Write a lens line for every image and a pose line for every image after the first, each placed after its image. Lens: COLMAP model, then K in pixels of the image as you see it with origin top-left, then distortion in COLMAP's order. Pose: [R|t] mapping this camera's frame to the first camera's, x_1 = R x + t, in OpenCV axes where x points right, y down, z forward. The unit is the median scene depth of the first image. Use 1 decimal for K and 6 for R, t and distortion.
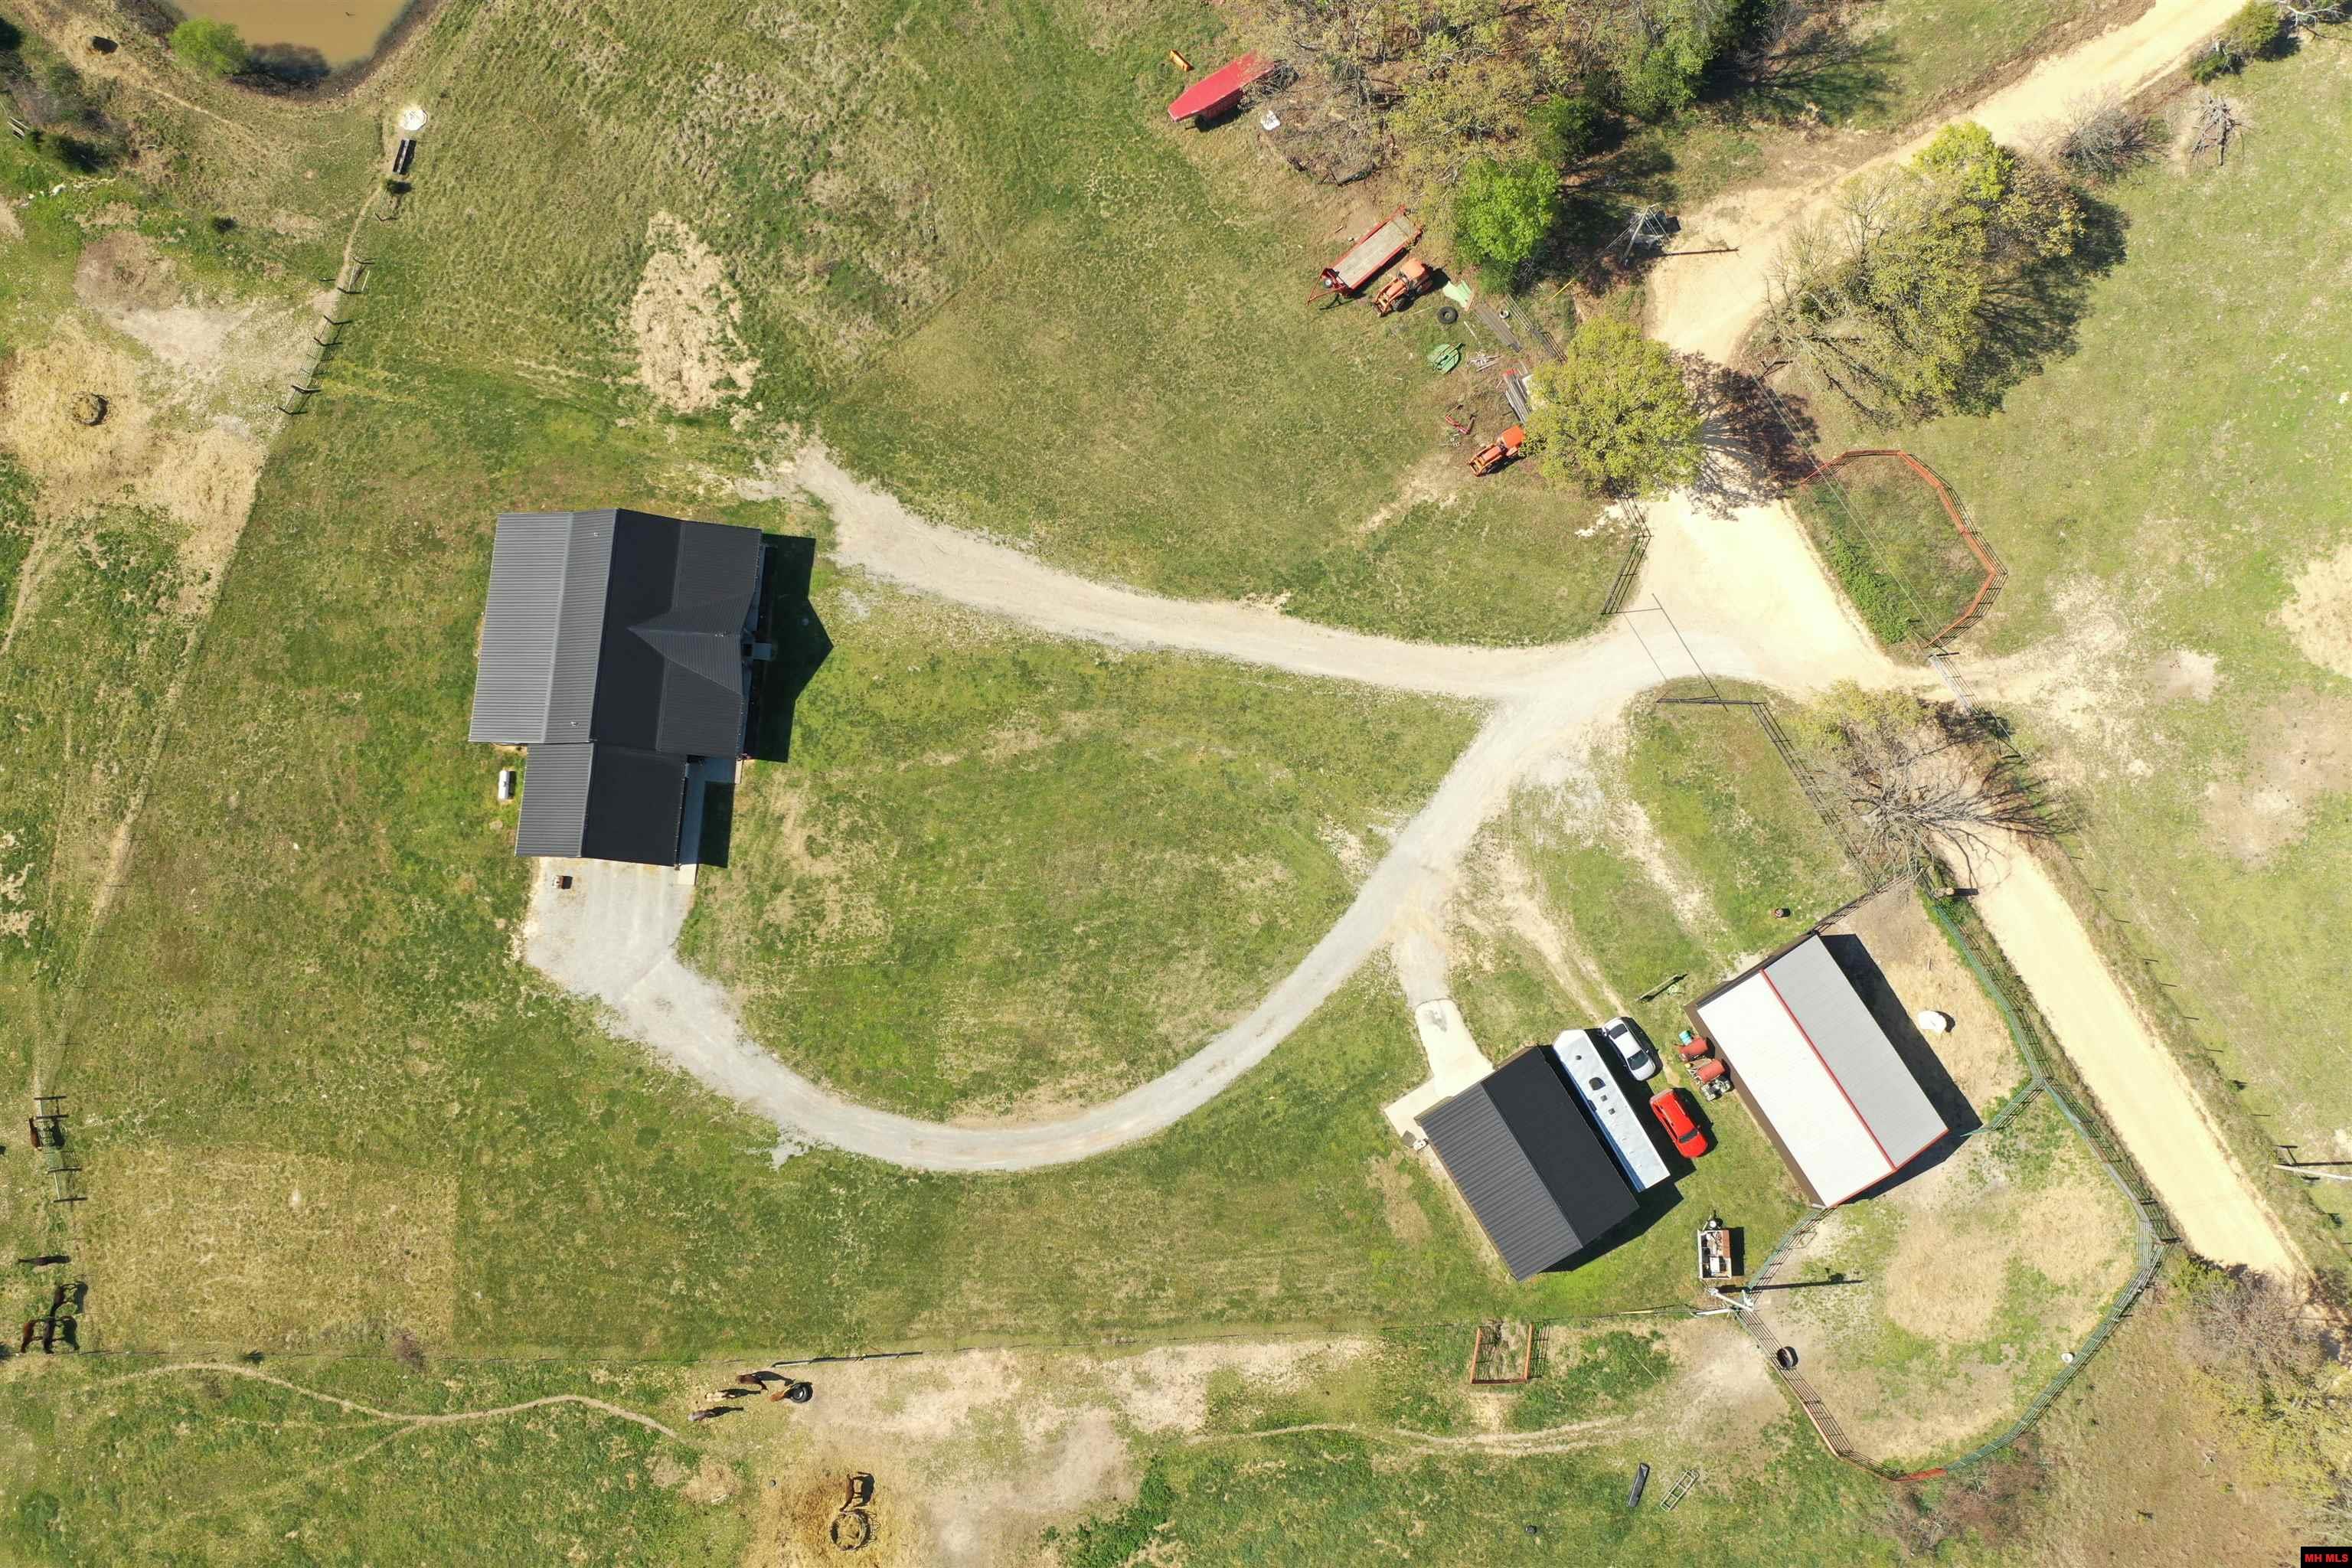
lens RADIAL K [[1858.9, 0, 1176.0], [0, 1858.9, 784.0], [0, 0, 1]] dist [0.002949, 0.001239]
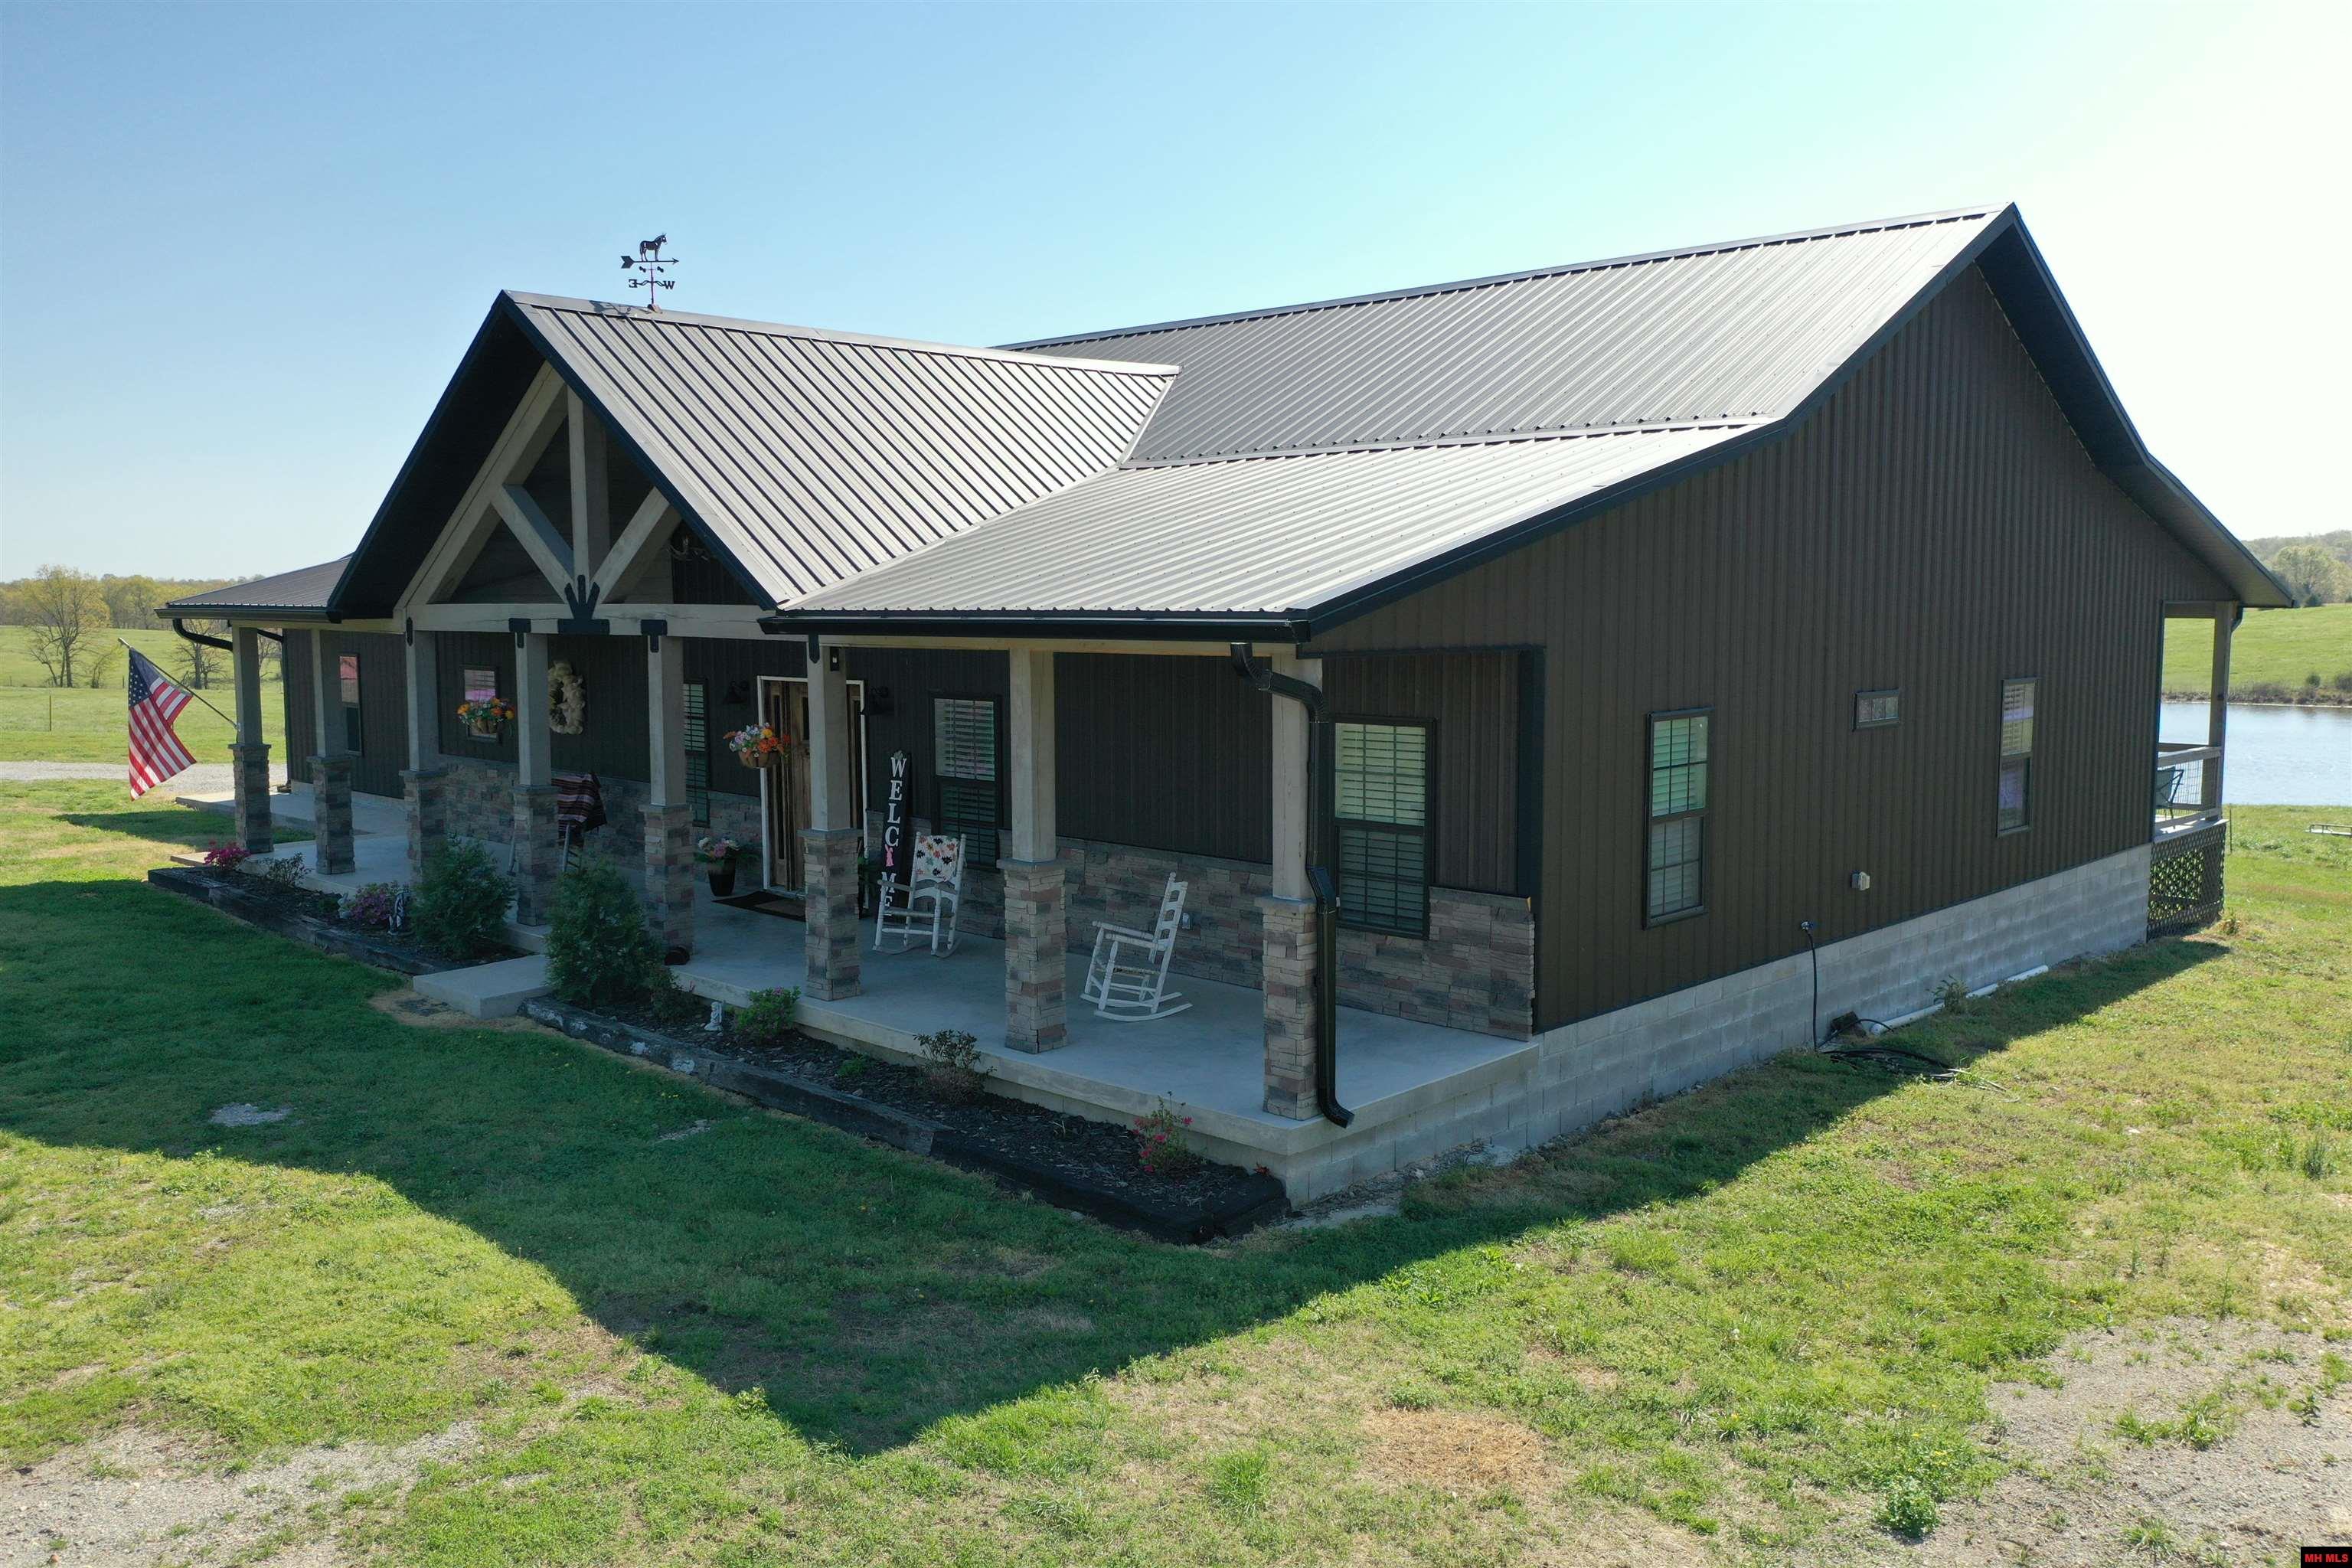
lens RADIAL K [[1932.4, 0, 1176.0], [0, 1932.4, 784.0], [0, 0, 1]] dist [-0.000926, -0.000939]
pose [[-0.637712, 0.089511, -0.765056, -0.162914], [-0.760258, 0.086514, 0.643835, -0.178709], [0.123818, 0.992221, 0.012880, 0.999394]]
